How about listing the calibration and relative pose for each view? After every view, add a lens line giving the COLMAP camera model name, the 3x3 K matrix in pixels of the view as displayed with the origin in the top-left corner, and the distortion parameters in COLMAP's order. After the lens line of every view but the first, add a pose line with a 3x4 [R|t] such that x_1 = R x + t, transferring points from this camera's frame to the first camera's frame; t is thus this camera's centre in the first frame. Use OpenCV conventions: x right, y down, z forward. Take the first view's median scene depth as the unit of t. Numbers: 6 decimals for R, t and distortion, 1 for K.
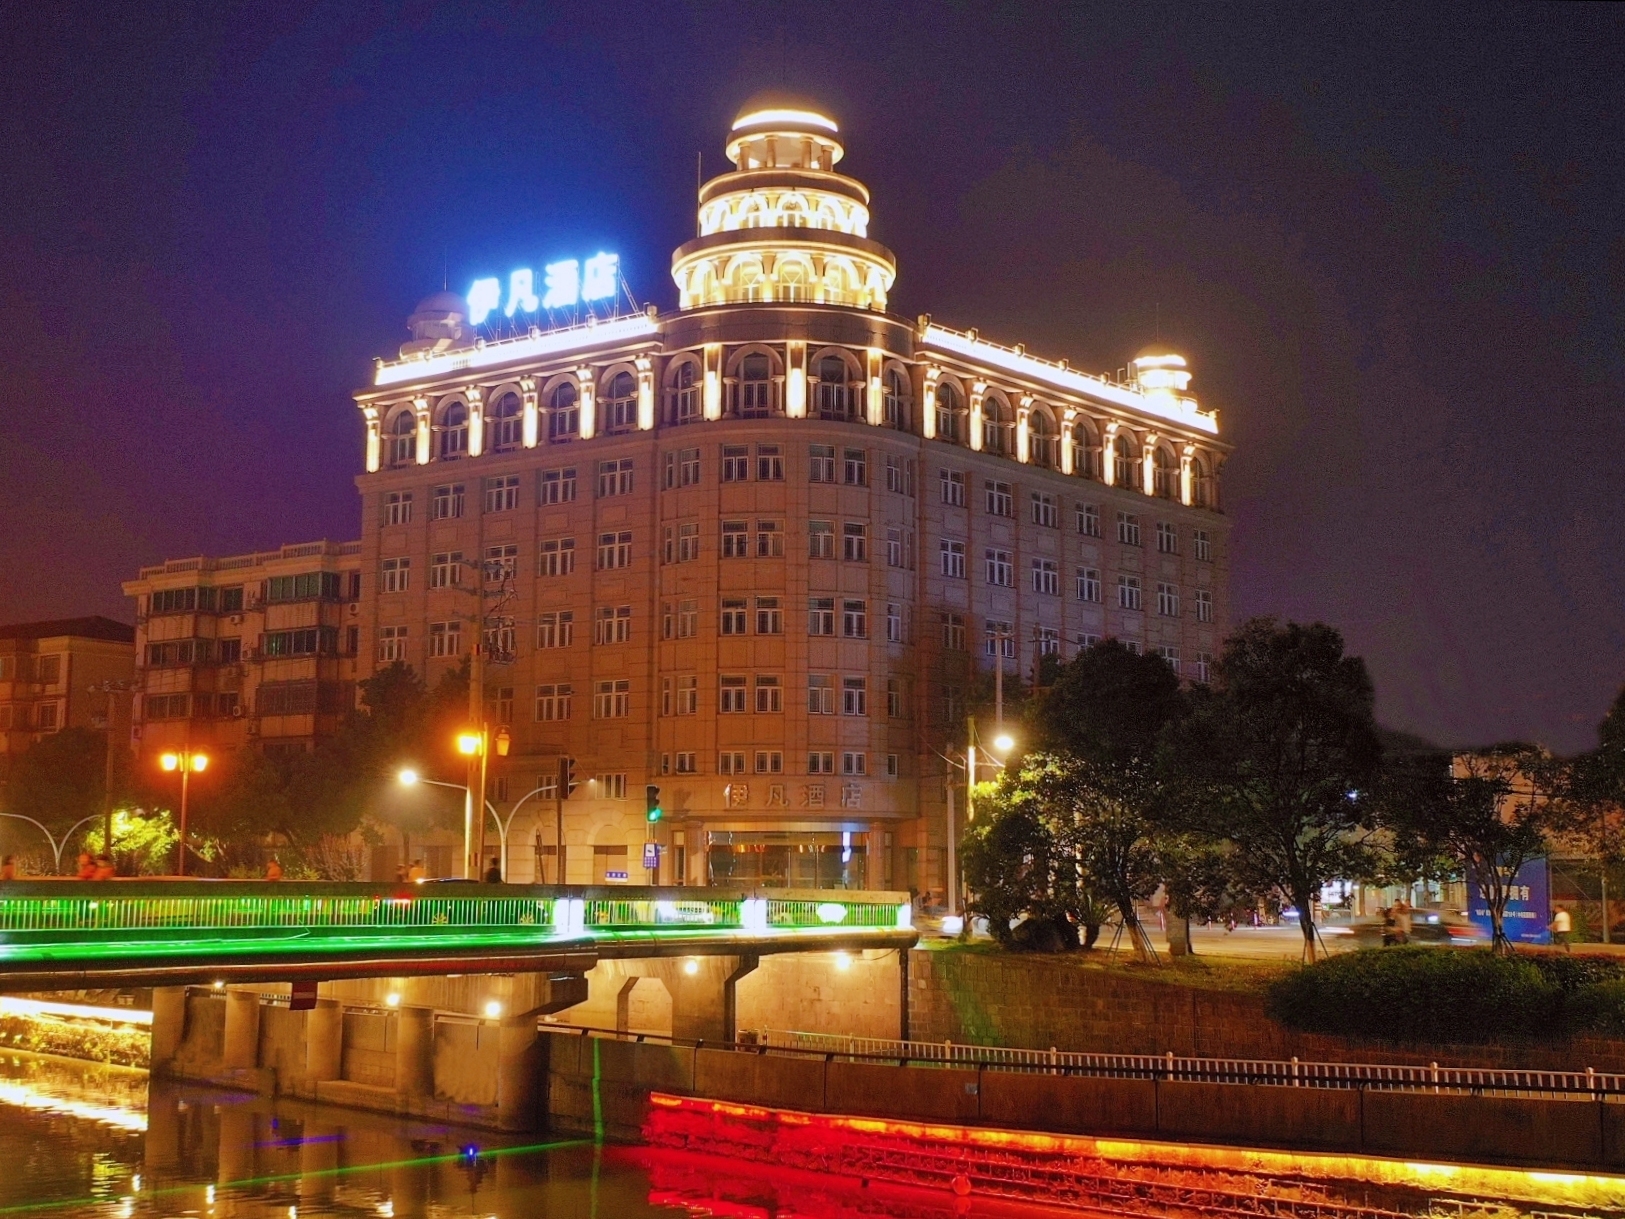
lens RADIAL K [[1973.5, 0, 819.1], [0, 1973.5, 557.8], [0, 0, 1]] dist [-0.002237, 0.057026]
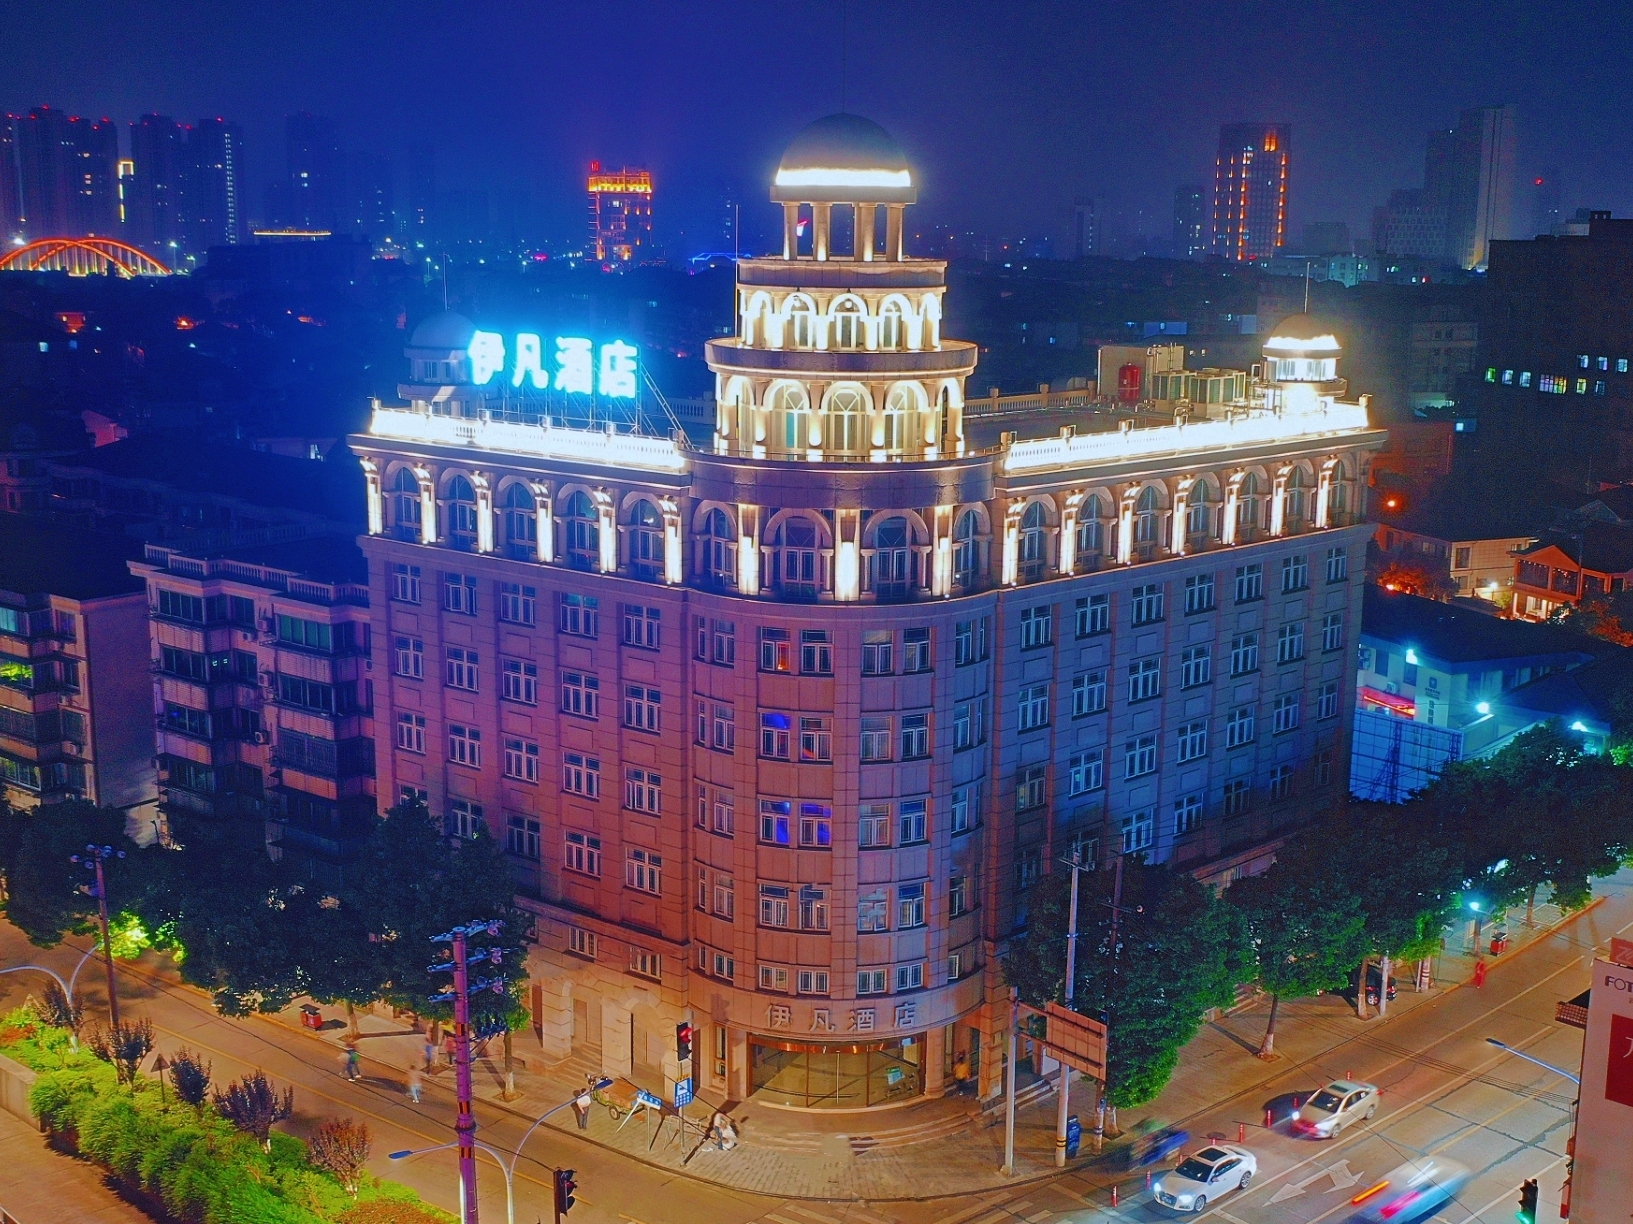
lens RADIAL K [[1945.1, 0, 816.5], [0, 1945.1, 612.0], [0, 0, 1]] dist [0.063394, -0.008922]
pose [[0.997453, 0.020814, -0.068228, 0.031015], [0.004514, 0.936146, 0.351584, -0.345235], [0.071189, -0.350996, 0.933667, 0.212937]]
